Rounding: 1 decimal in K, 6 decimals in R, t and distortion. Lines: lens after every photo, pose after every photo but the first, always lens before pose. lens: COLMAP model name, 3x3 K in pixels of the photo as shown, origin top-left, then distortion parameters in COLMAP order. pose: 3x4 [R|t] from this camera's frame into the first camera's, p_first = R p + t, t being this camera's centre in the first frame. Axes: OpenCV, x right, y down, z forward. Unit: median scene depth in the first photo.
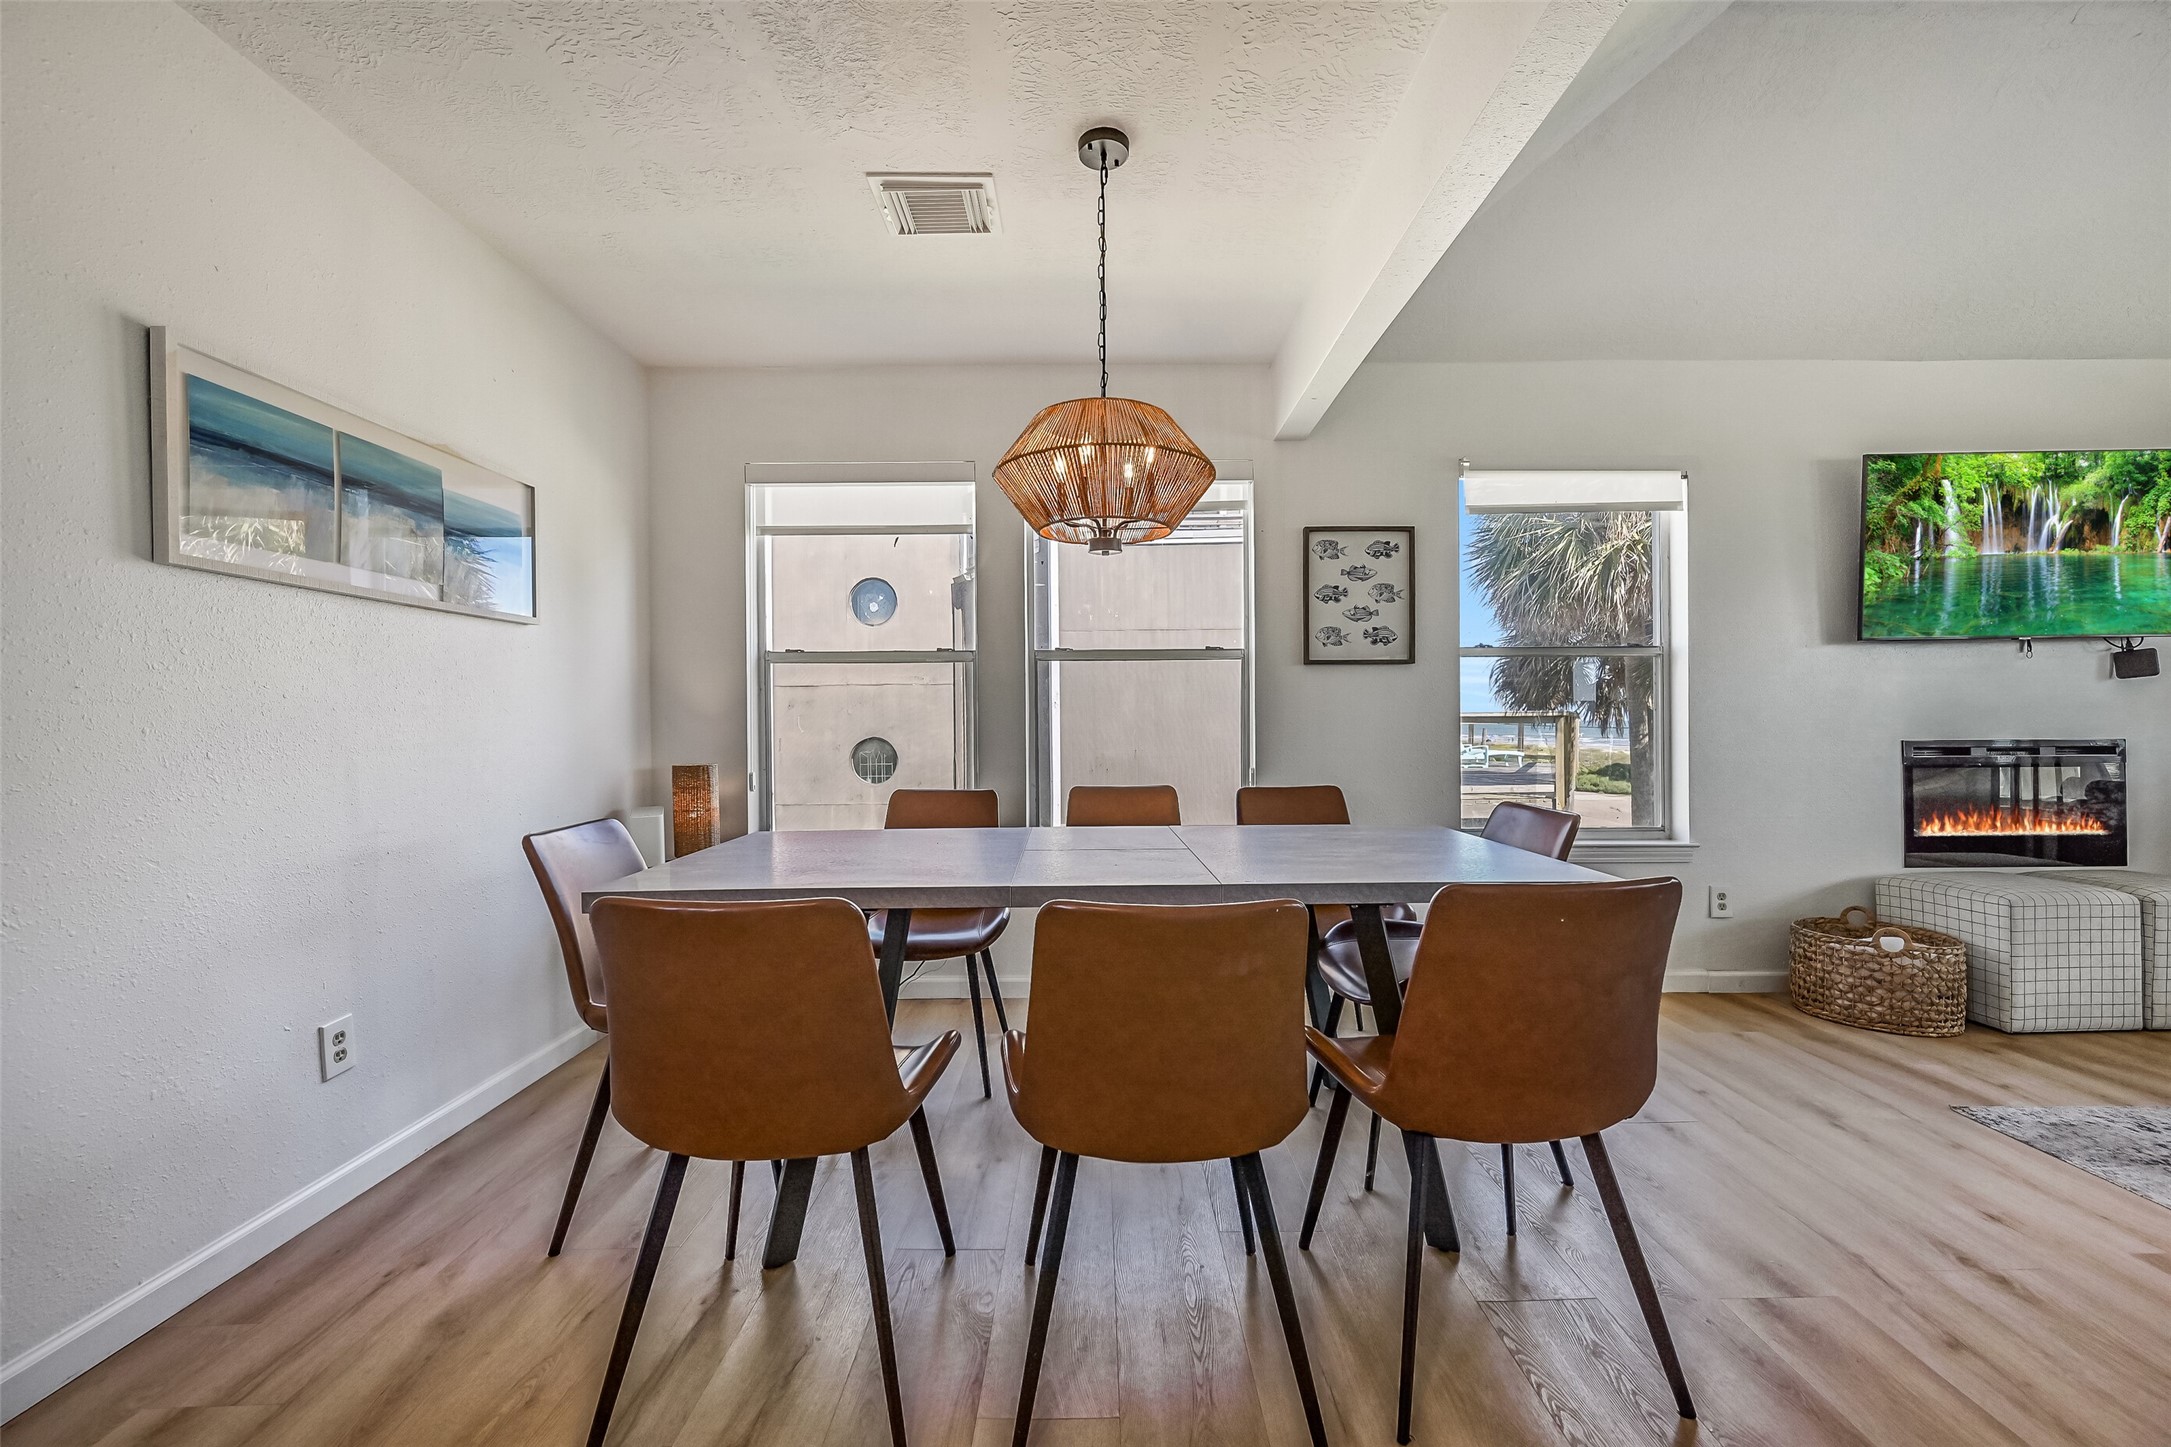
lens RADIAL K [[859.1, 0, 1098.8], [0, 859.1, 713.1], [0, 0, 1]] dist [0.018707, -0.009354]
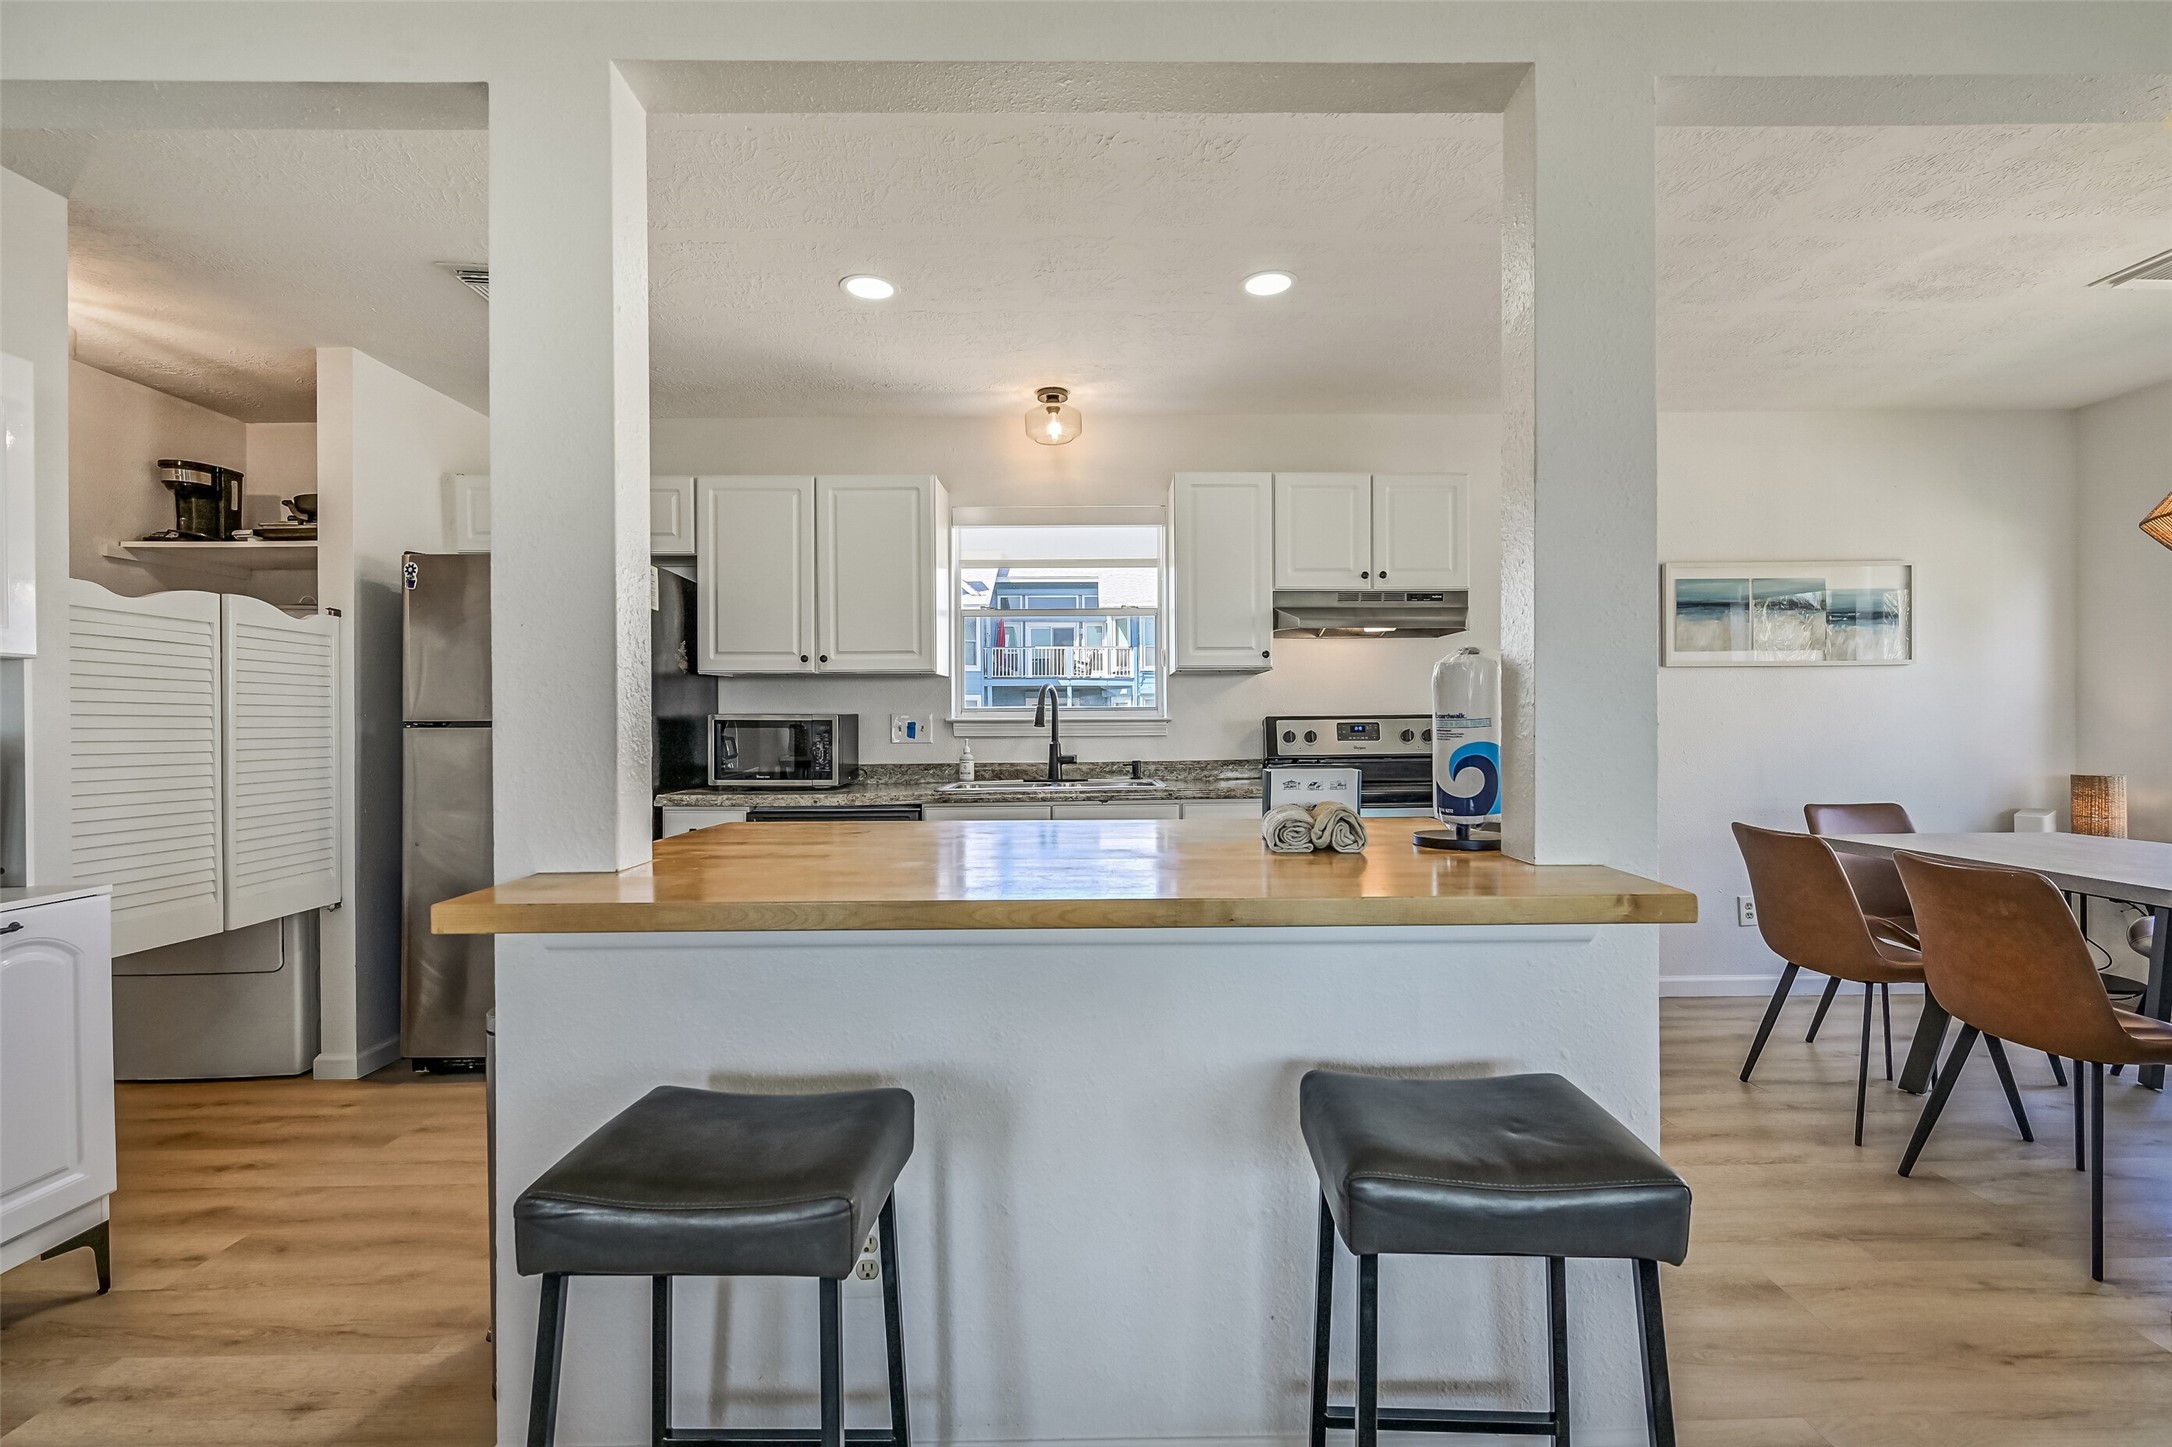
lens RADIAL K [[943.9, 0, 1098.6], [0, 943.9, 727.5], [0, 0, 1]] dist [-0.000564, -0.000279]
pose [[-0.000087, 0.014594, -0.999894, 0.683380], [0.016825, 0.999752, 0.014590, -0.035471], [0.999858, -0.016822, -0.000333, -0.242030]]
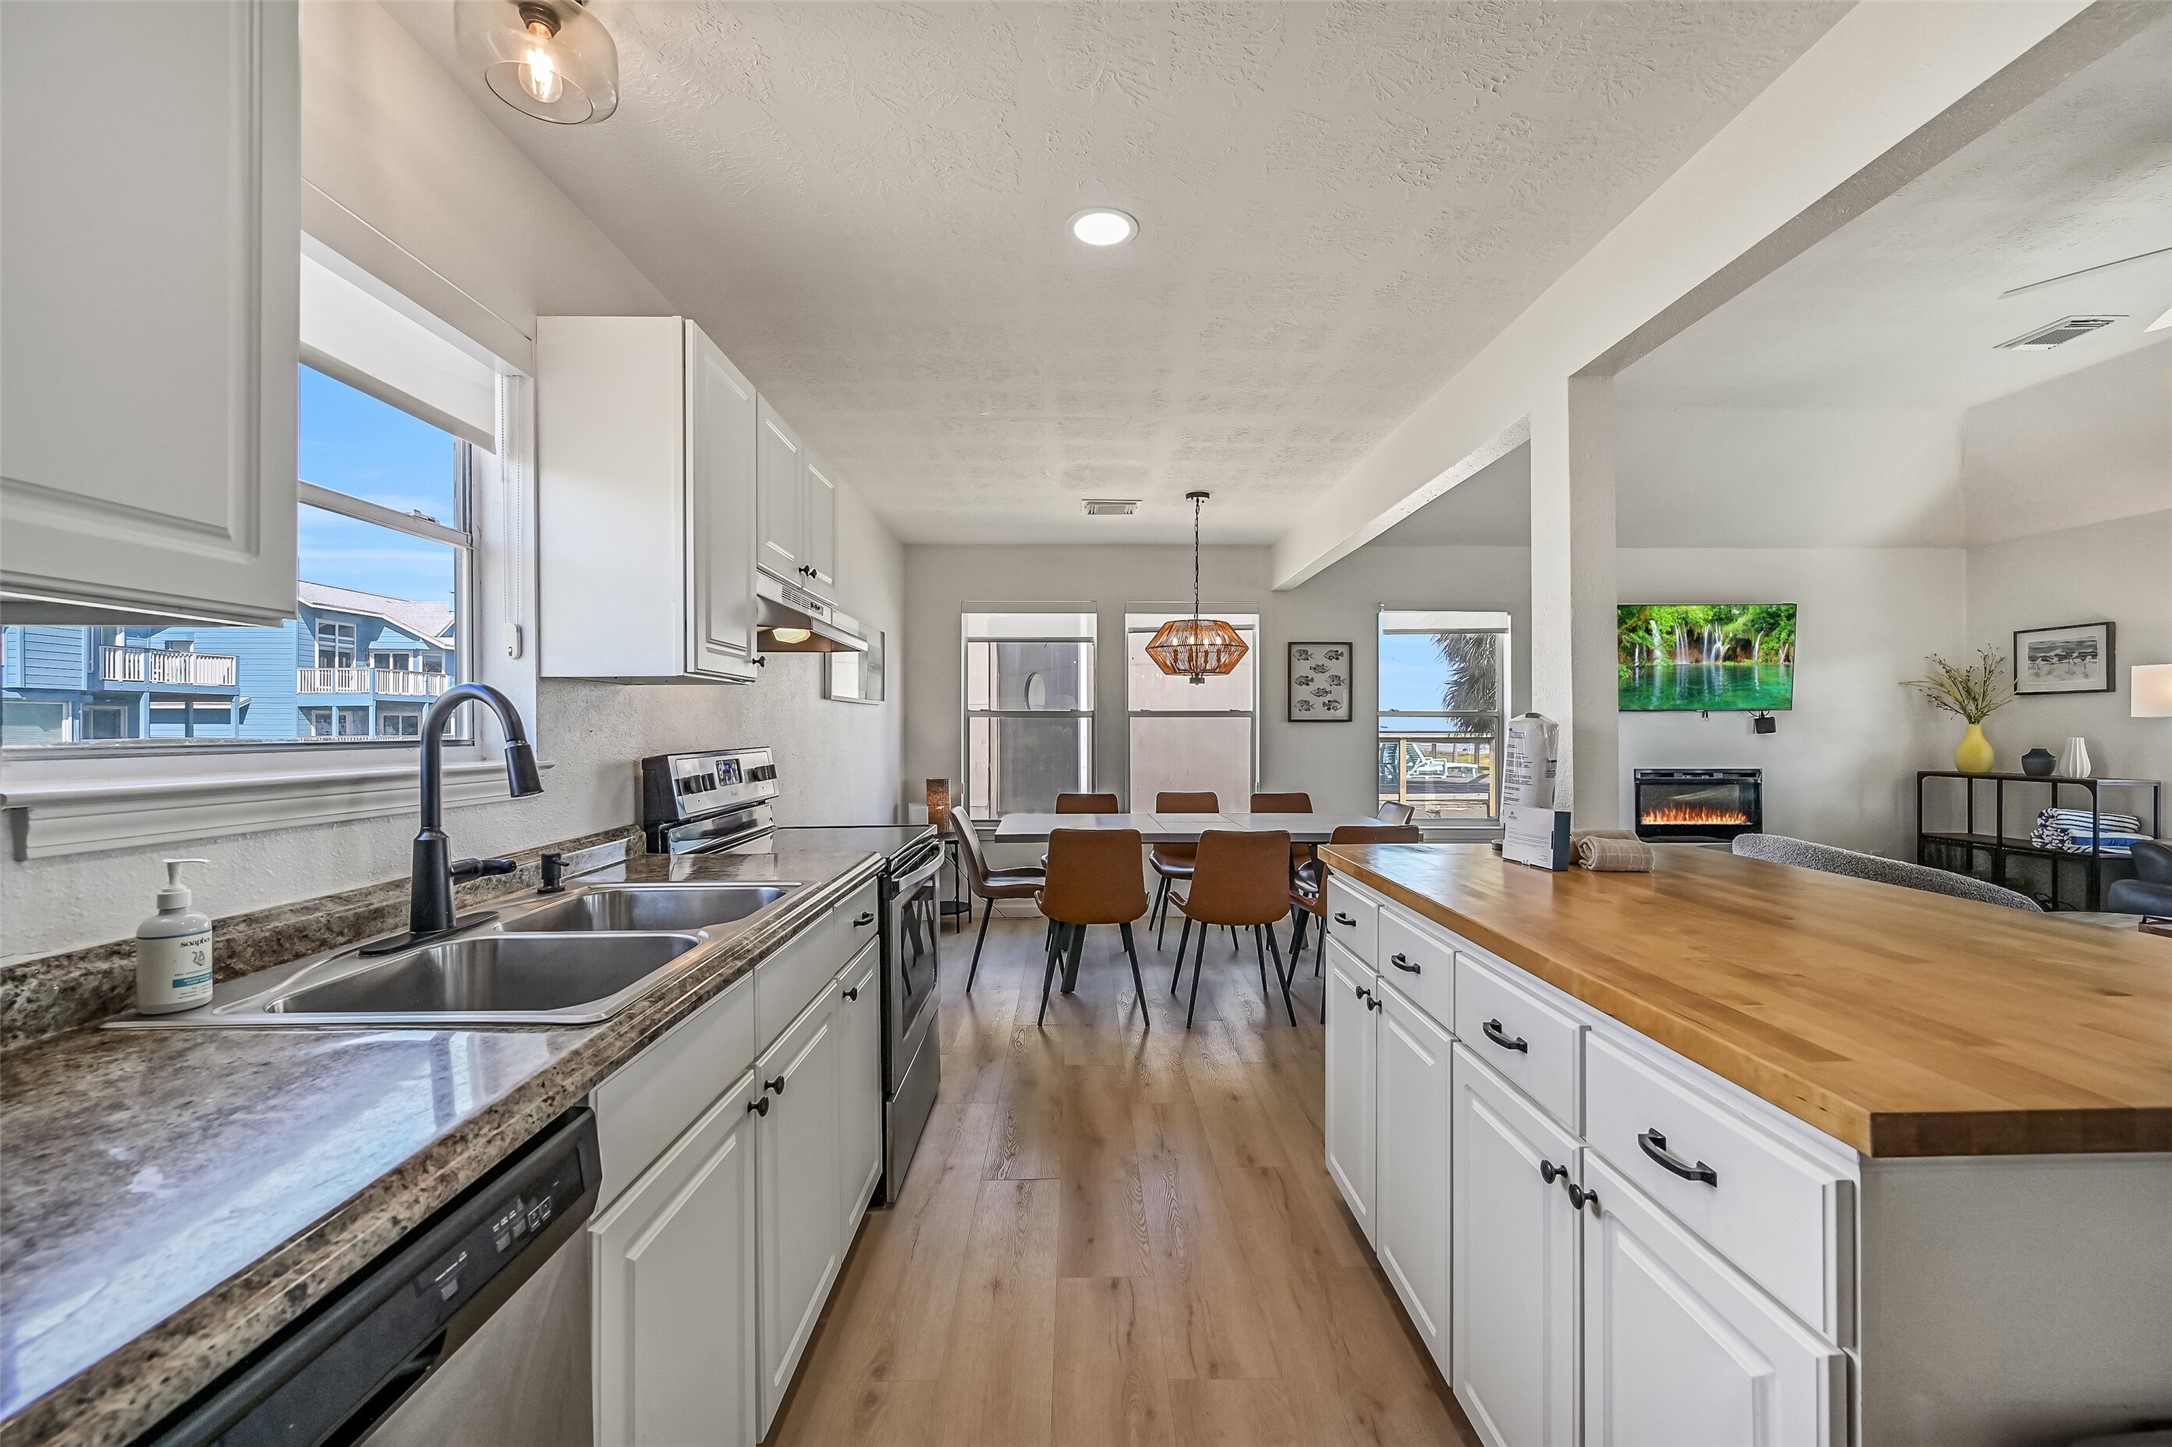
lens RADIAL K [[865.5, 0, 1096.3], [0, 865.5, 724.6], [0, 0, 1]] dist [0.002865, -0.000312]
pose [[0.999800, 0.012012, 0.016011, -0.168565], [-0.012129, 0.999900, 0.007251, -0.060248], [-0.015922, -0.007444, 0.999846, -0.713276]]
